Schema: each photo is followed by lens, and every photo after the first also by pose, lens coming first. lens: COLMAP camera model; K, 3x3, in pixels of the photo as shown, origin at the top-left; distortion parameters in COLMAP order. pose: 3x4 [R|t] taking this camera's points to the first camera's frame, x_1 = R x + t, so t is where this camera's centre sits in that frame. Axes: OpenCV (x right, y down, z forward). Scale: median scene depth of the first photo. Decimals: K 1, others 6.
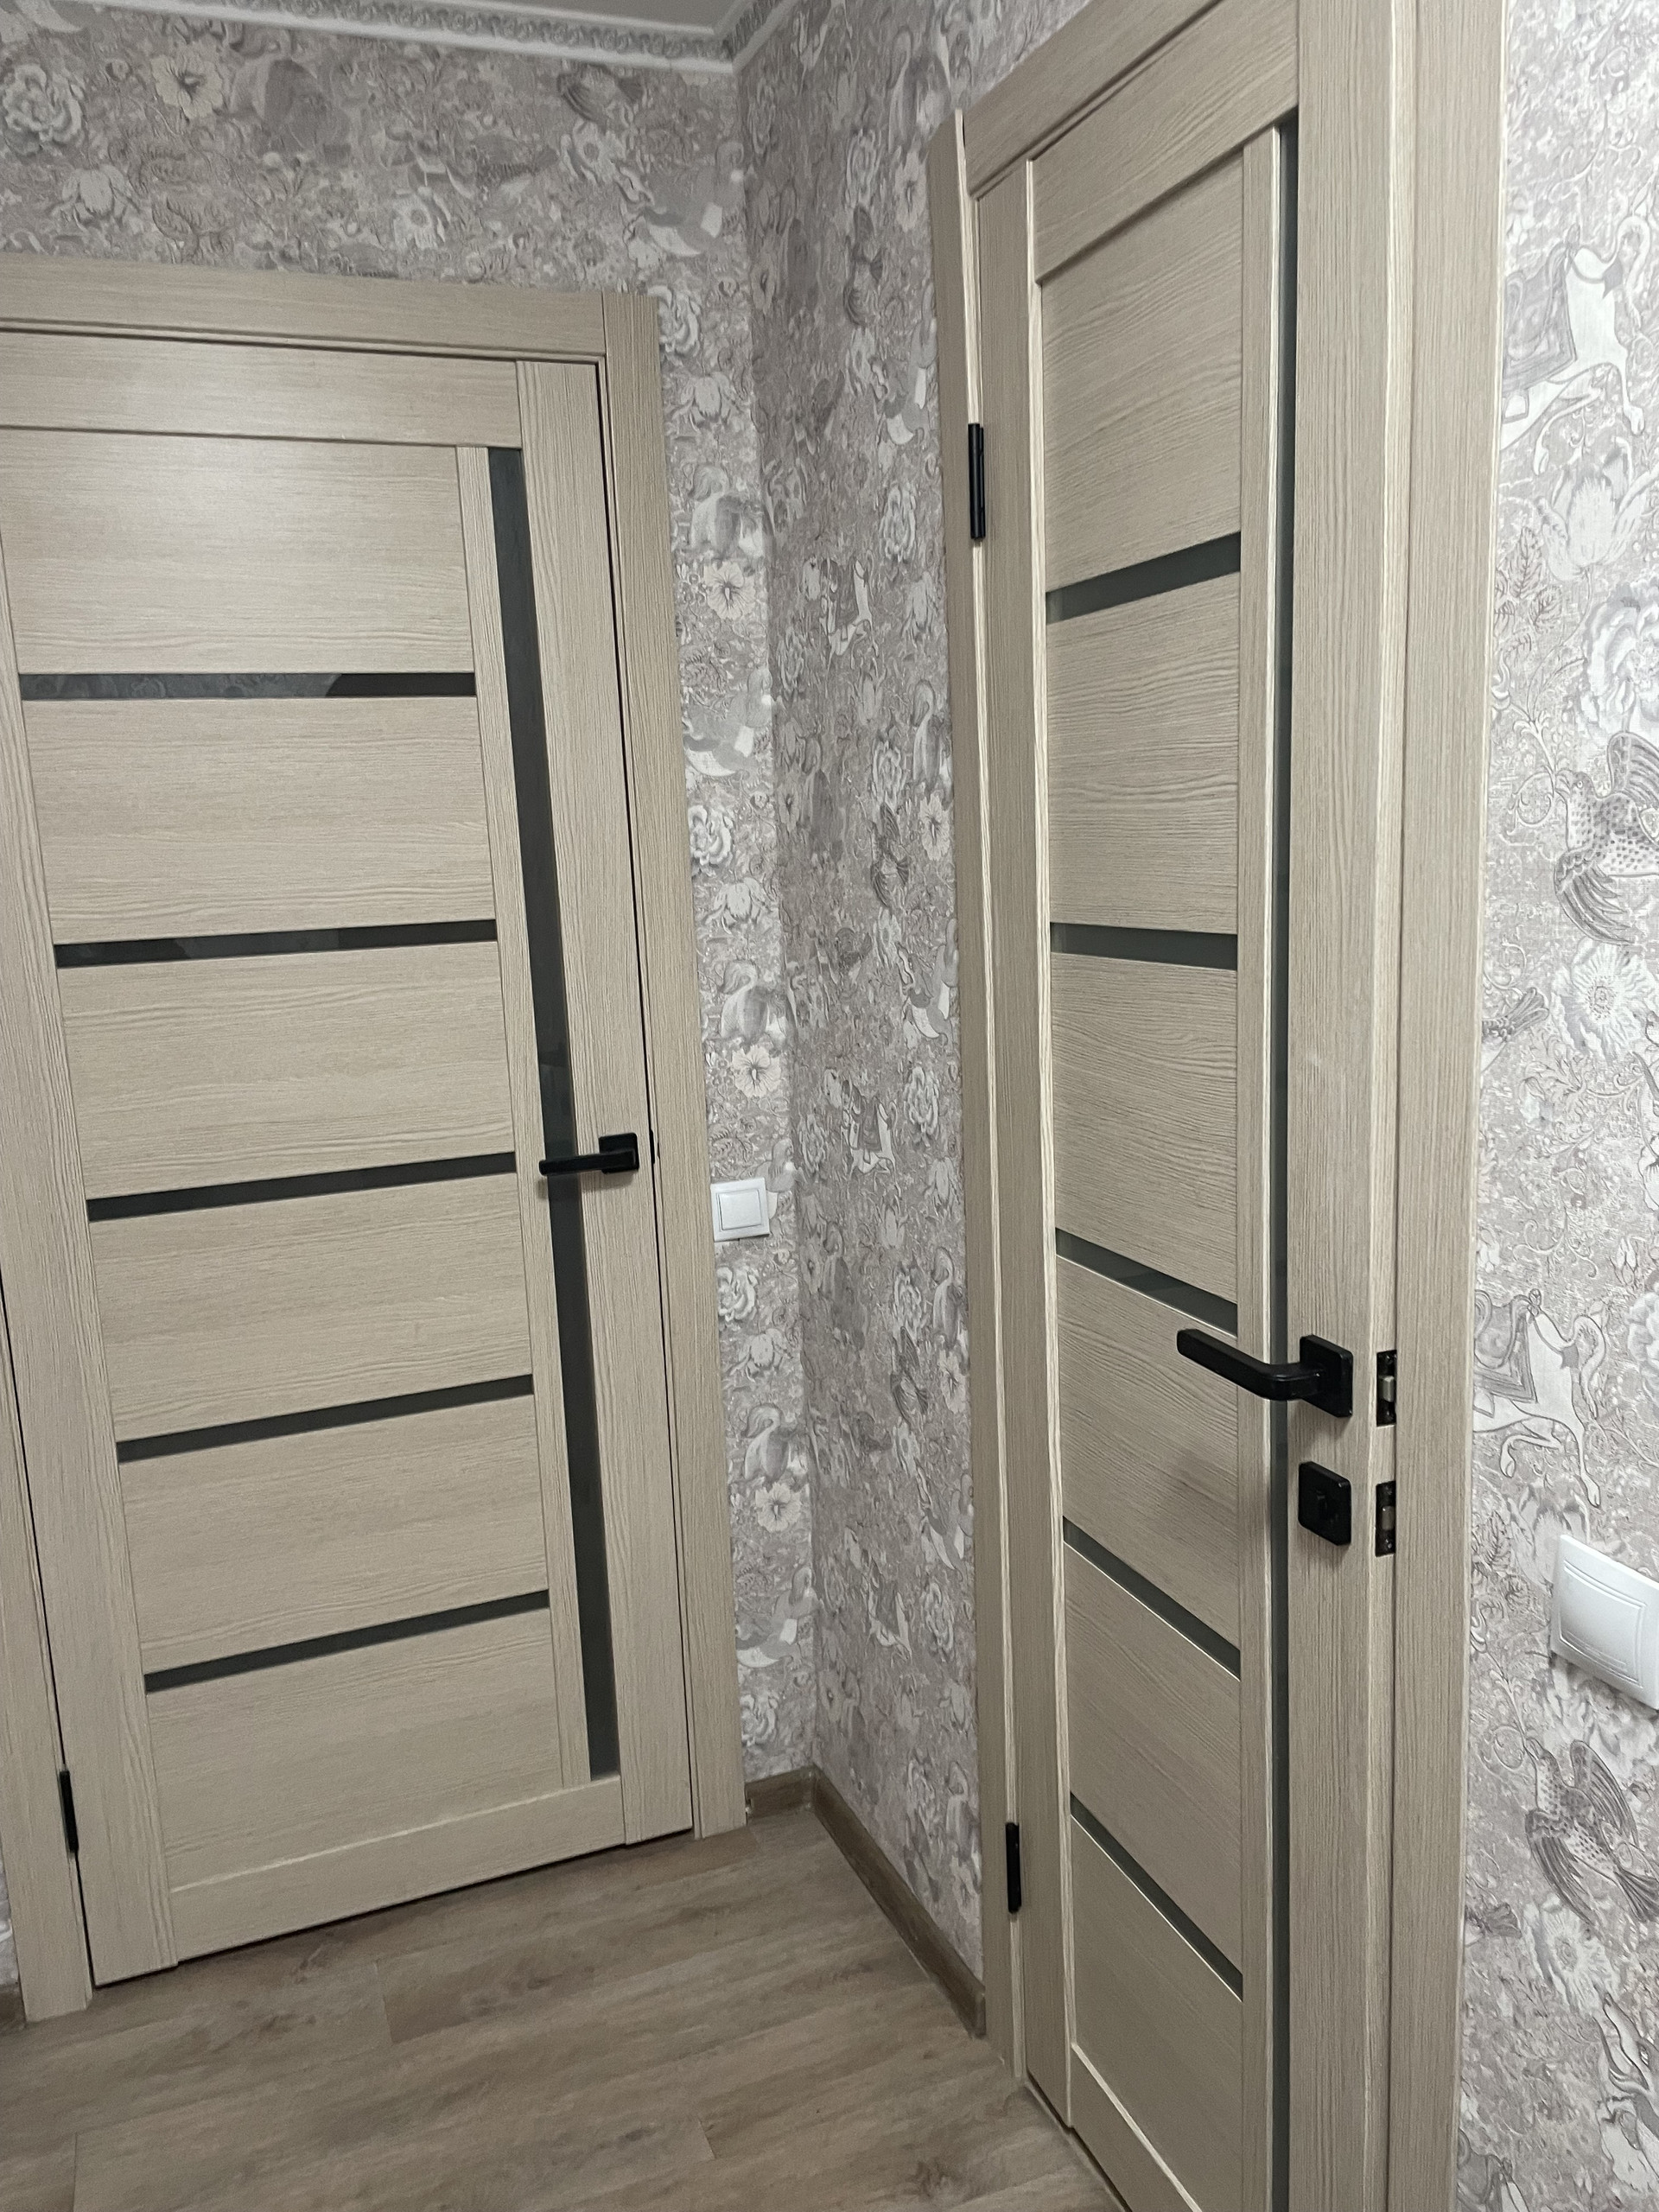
lens RADIAL K [[1663.4, 0, 826.6], [0, 1663.4, 1141.3], [0, 0, 1]] dist [0.091421, -0.104799]
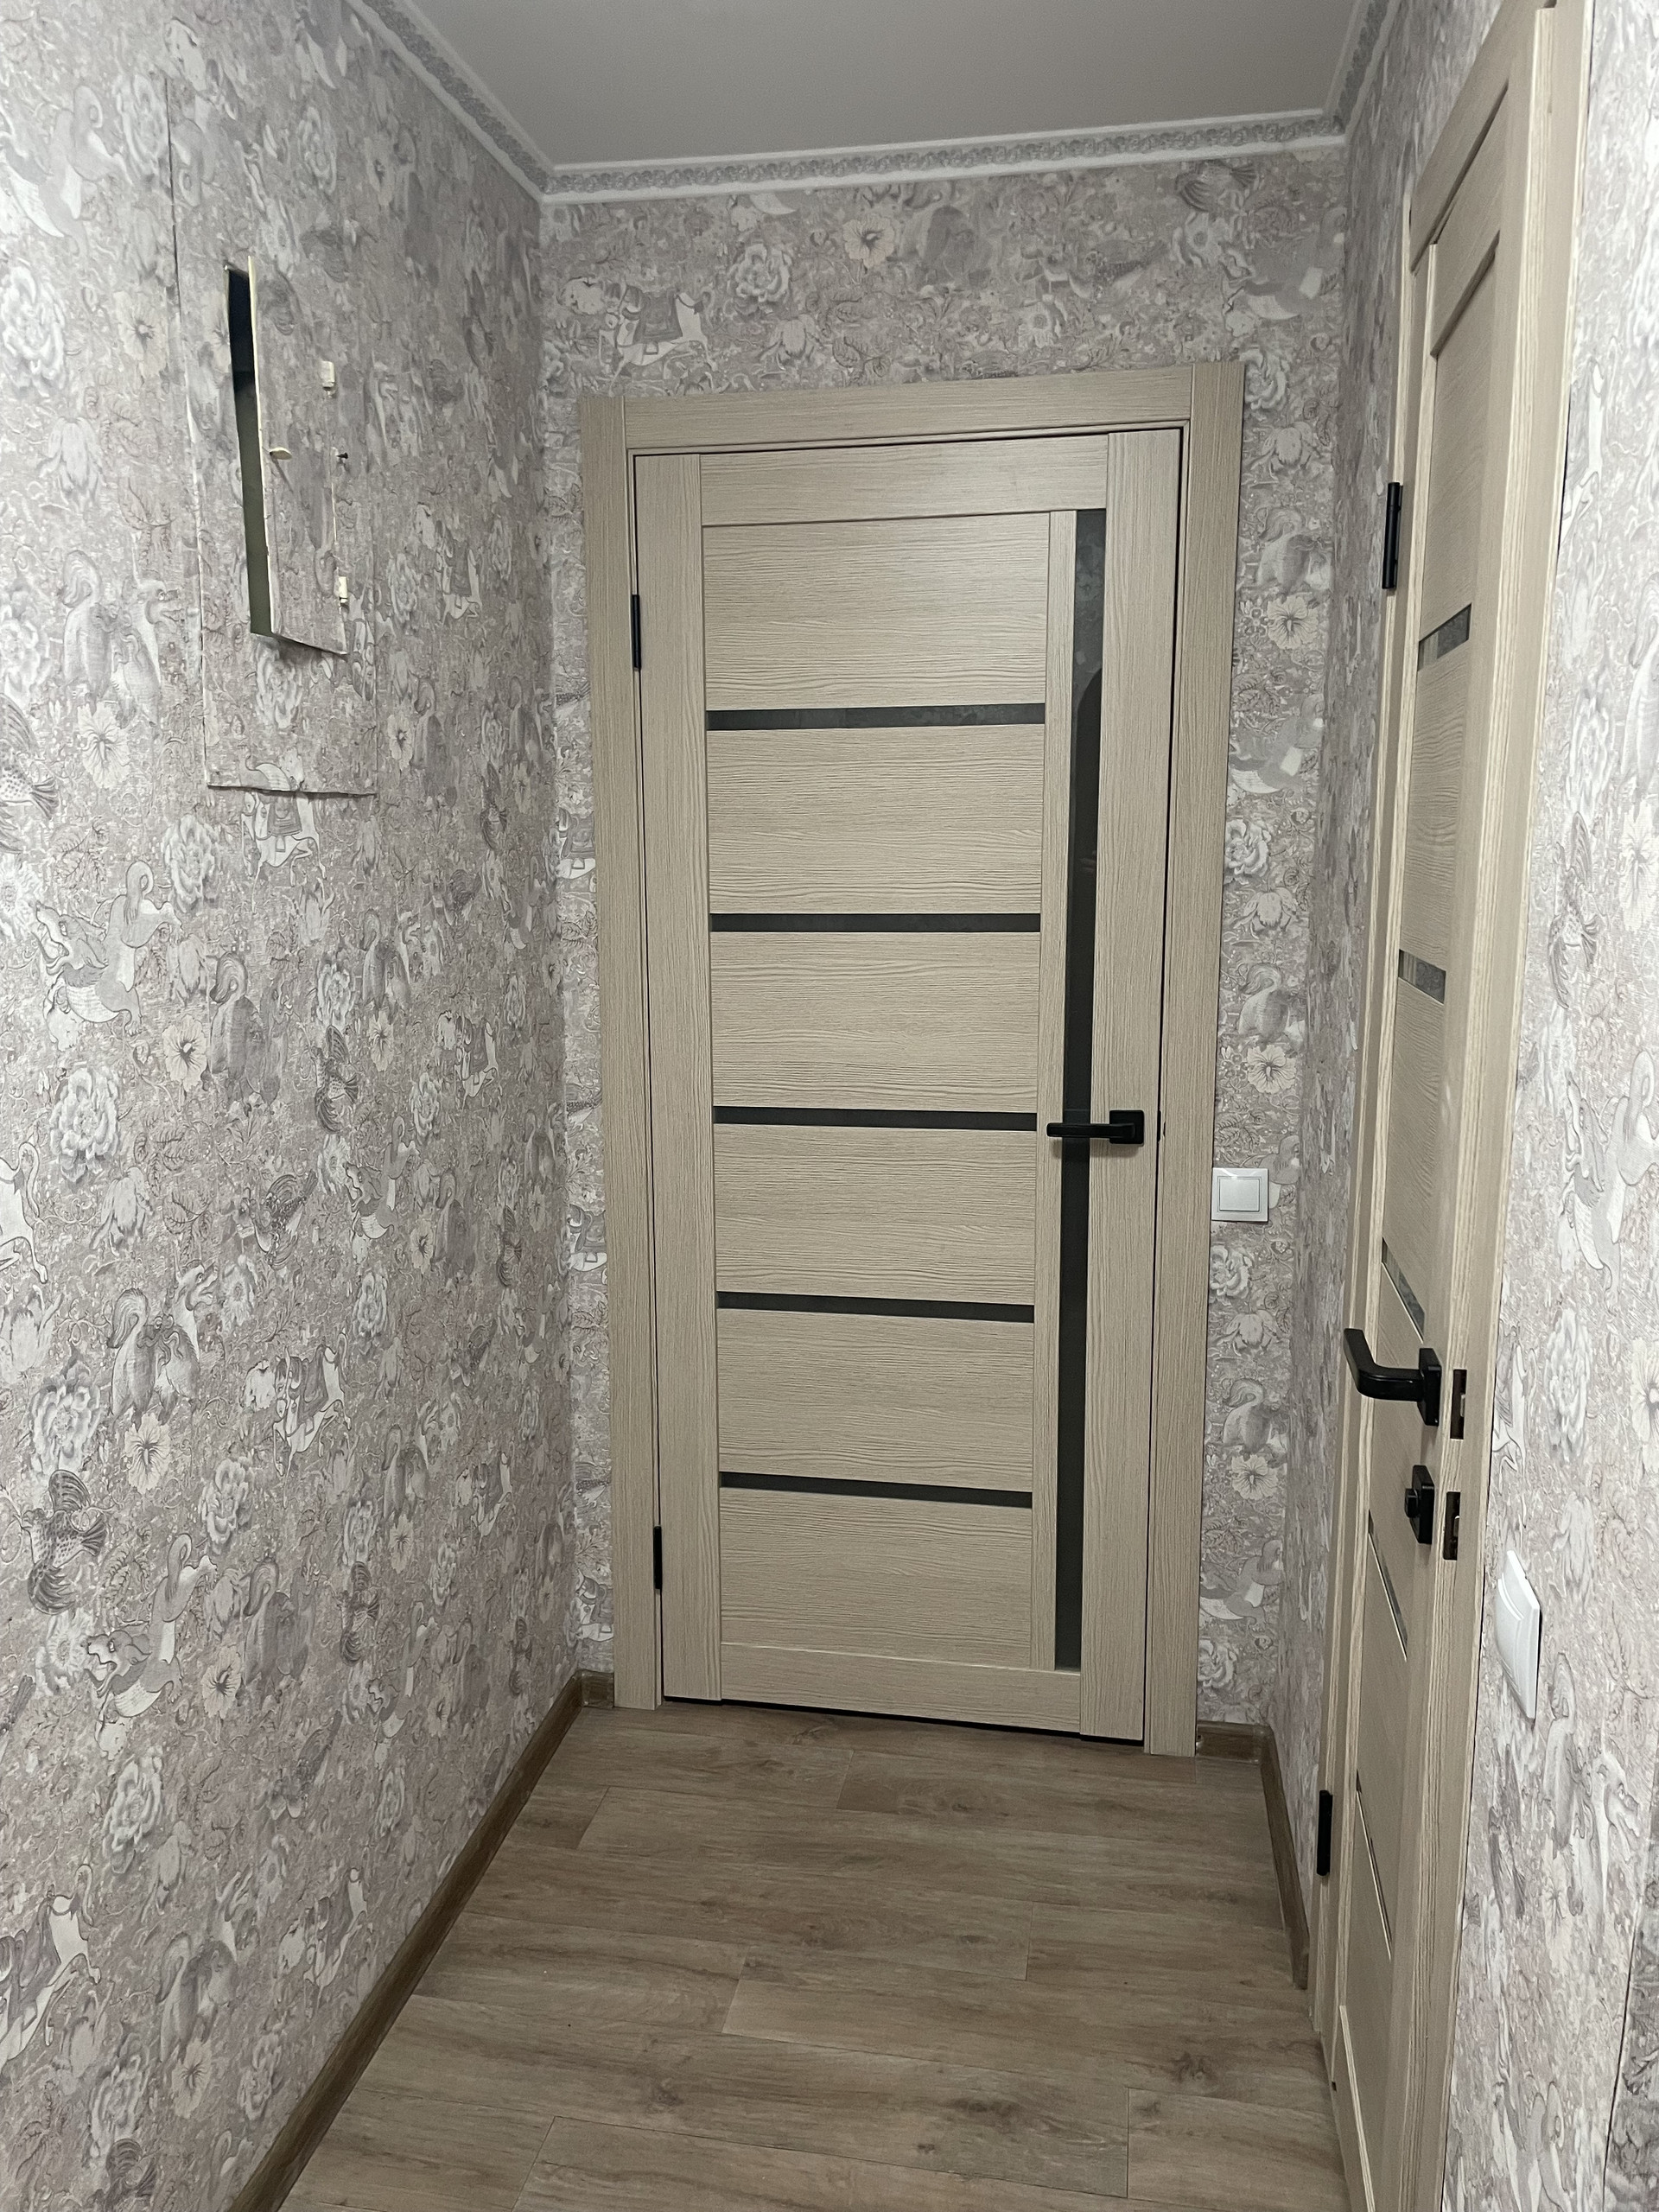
lens RADIAL K [[1660.3, 0, 823.9], [0, 1660.3, 1147.9], [0, 0, 1]] dist [0.076829, -0.081172]
pose [[0.850752, 0.136382, -0.507563, 0.293847], [-0.128439, 0.990413, 0.050842, -0.010425], [0.509631, 0.021937, 0.860113, -0.077040]]
